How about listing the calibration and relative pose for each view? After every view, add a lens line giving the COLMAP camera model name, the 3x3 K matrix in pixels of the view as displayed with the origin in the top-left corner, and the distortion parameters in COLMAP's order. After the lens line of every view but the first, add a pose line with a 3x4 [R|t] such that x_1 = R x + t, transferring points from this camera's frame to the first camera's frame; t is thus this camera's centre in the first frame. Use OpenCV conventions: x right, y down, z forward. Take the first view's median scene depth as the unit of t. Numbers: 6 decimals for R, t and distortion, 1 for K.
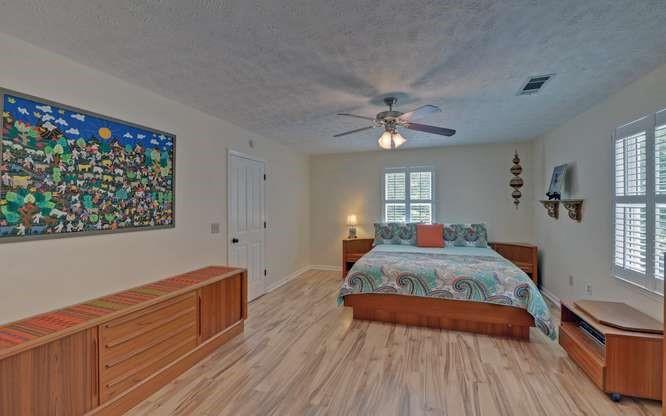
lens RADIAL K [[275.2, 0, 338.5], [0, 275.2, 202.5], [0, 0, 1]] dist [0.000815, 0.000085]
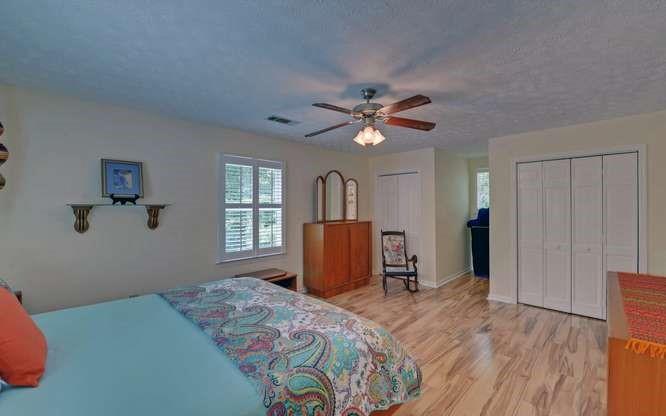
lens RADIAL K [[275.2, 0, 338.5], [0, 275.2, 202.5], [0, 0, 1]] dist [0.000815, 0.000085]
pose [[-0.896111, 0.004367, 0.443809, -0.131485], [-0.006417, 0.999720, -0.022794, 0.002807], [-0.443784, -0.023274, -0.895831, 2.004190]]
